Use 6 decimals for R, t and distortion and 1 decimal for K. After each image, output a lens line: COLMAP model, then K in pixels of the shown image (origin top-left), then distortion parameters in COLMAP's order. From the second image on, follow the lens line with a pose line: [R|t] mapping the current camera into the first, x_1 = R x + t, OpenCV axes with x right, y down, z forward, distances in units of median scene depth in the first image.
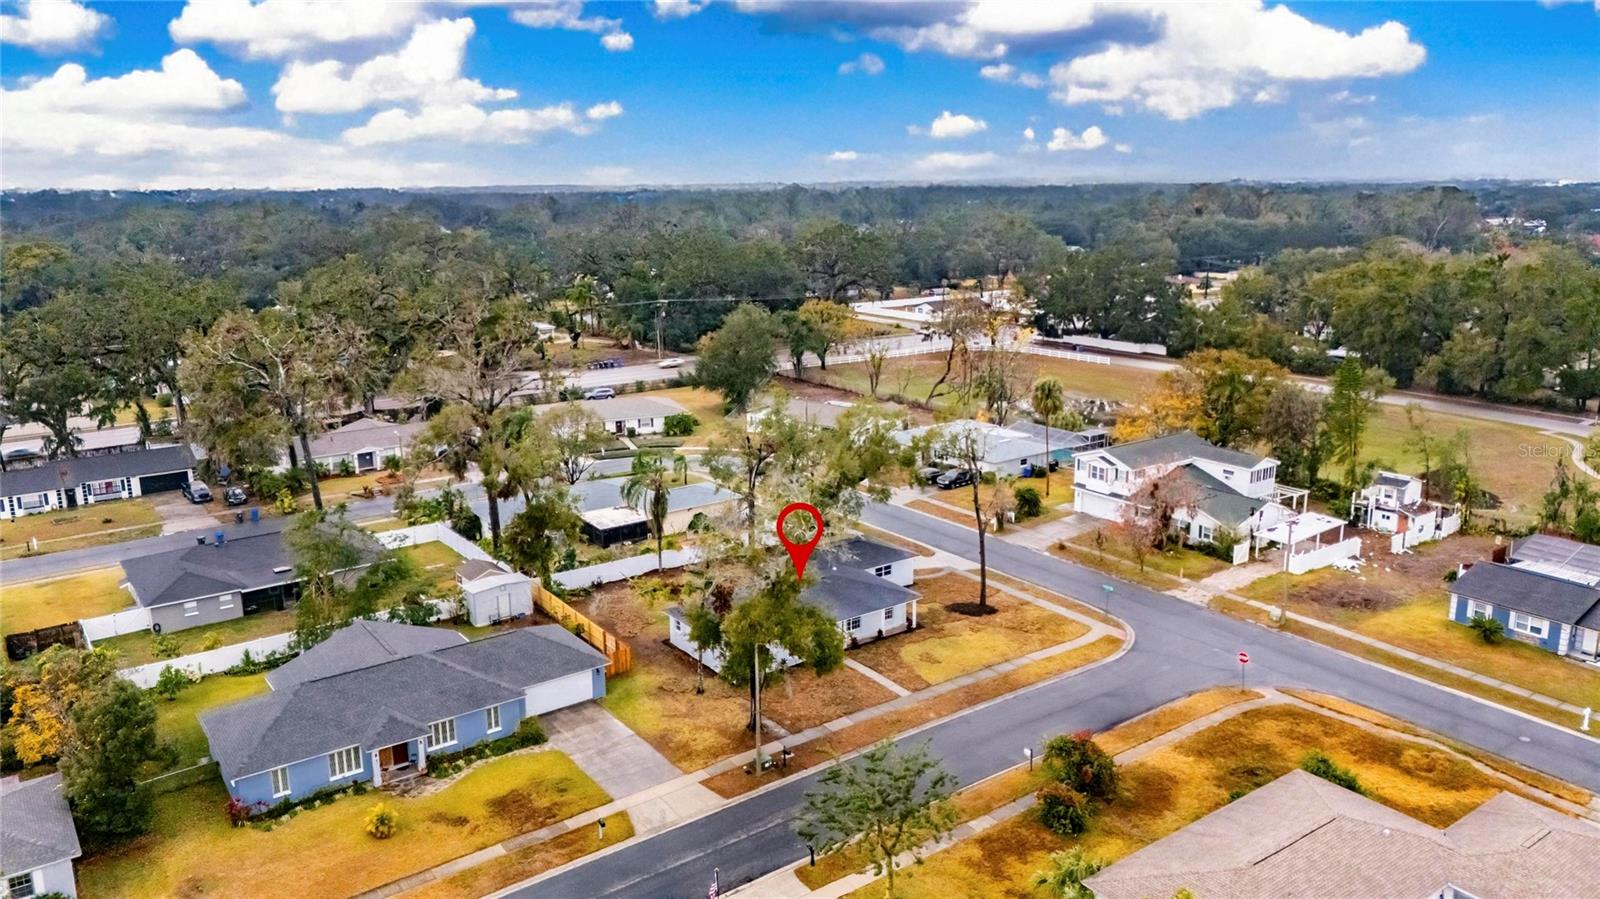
lens RADIAL K [[1172.5, 0, 805.5], [0, 1172.5, 453.3], [0, 0, 1]] dist [0.037744, -0.007238]
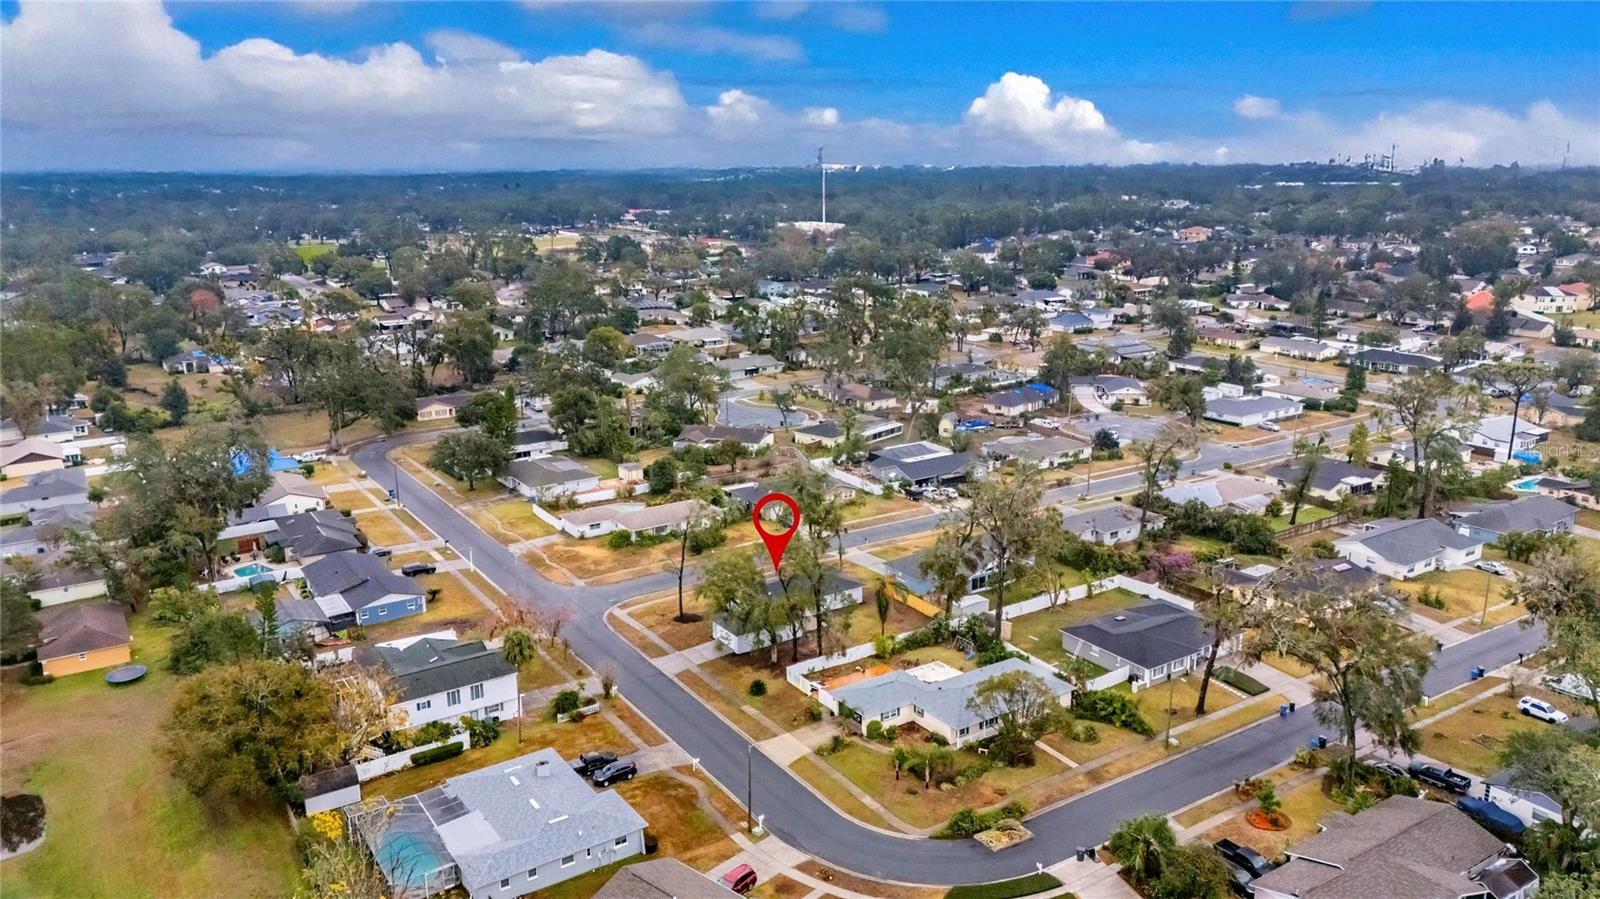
lens RADIAL K [[1179.6, 0, 800.0], [0, 1179.6, 449.5], [0, 0, 1]] dist [0.069689, -0.065430]
pose [[-0.998446, -0.009747, 0.054876, -0.103488], [0.017006, 0.884359, 0.466498, -0.838810], [-0.053077, 0.466706, -0.882818, 2.300087]]
